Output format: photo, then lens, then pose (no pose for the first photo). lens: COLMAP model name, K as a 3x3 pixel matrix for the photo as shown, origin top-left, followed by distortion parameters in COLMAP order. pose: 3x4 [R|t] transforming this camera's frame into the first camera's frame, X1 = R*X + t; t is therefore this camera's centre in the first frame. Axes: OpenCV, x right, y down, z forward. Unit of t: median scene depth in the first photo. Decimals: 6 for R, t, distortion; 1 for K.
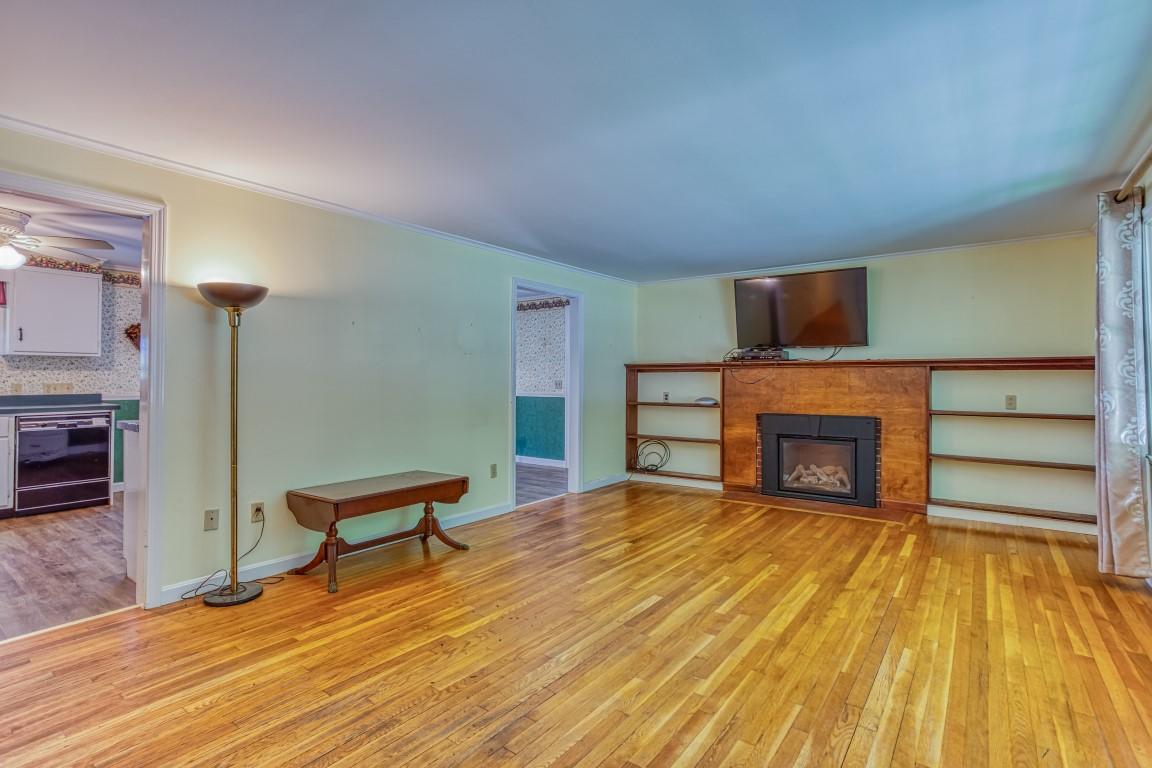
lens RADIAL K [[556.3, 0, 572.2], [0, 556.3, 374.7], [0, 0, 1]] dist [-0.043334, 0.024071]
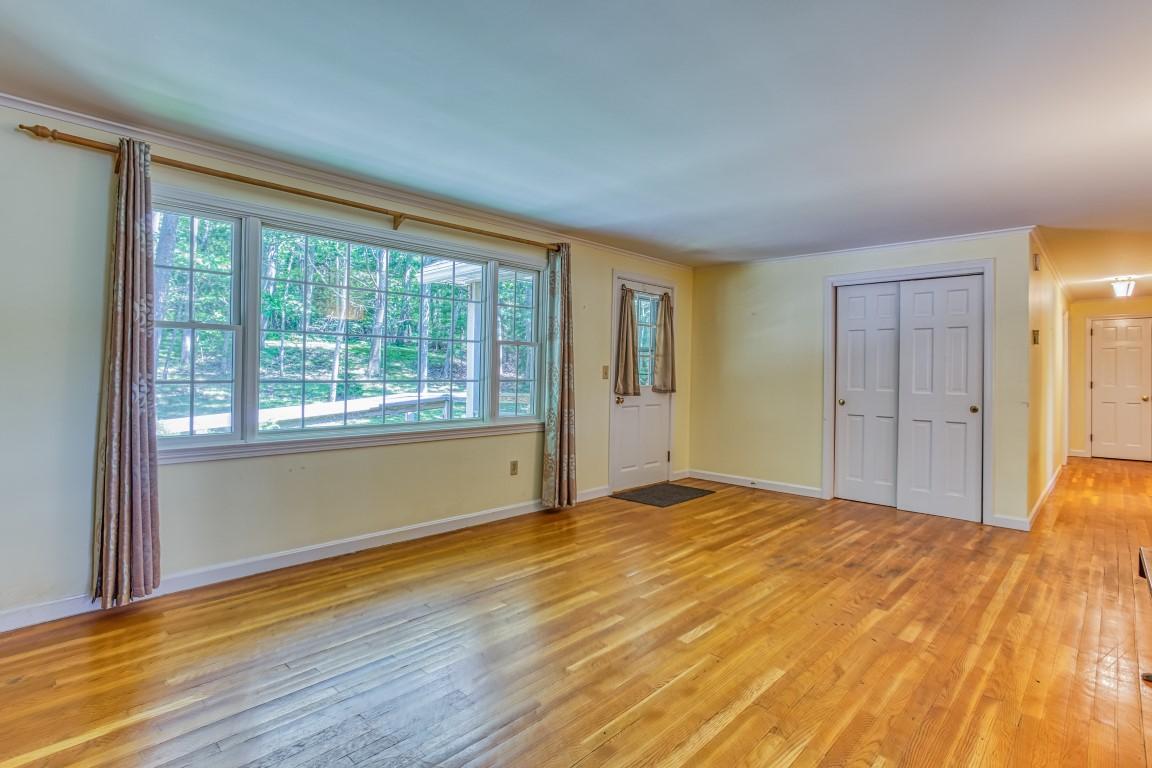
lens RADIAL K [[556.3, 0, 572.2], [0, 556.3, 374.7], [0, 0, 1]] dist [-0.043334, 0.024071]
pose [[-0.992310, -0.009105, 0.123446, 0.134176], [-0.009464, 0.999953, -0.002327, 0.007582], [-0.123419, -0.003478, -0.992349, 1.112806]]
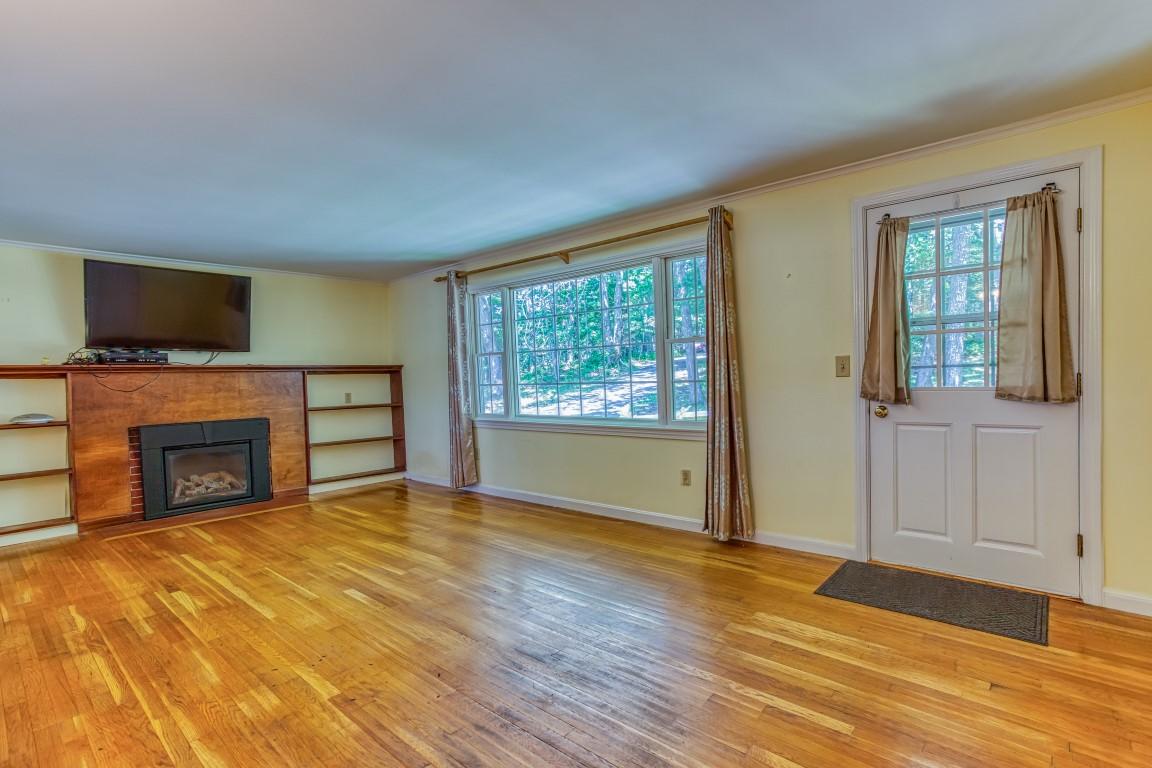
lens RADIAL K [[564.9, 0, 583.9], [0, 564.9, 383.5], [0, 0, 1]] dist [-0.051283, 0.026730]
pose [[0.067779, -0.012046, 0.997628, -0.514667], [0.017238, 0.999792, 0.010901, 0.007983], [-0.997551, 0.016459, 0.067973, 0.294819]]
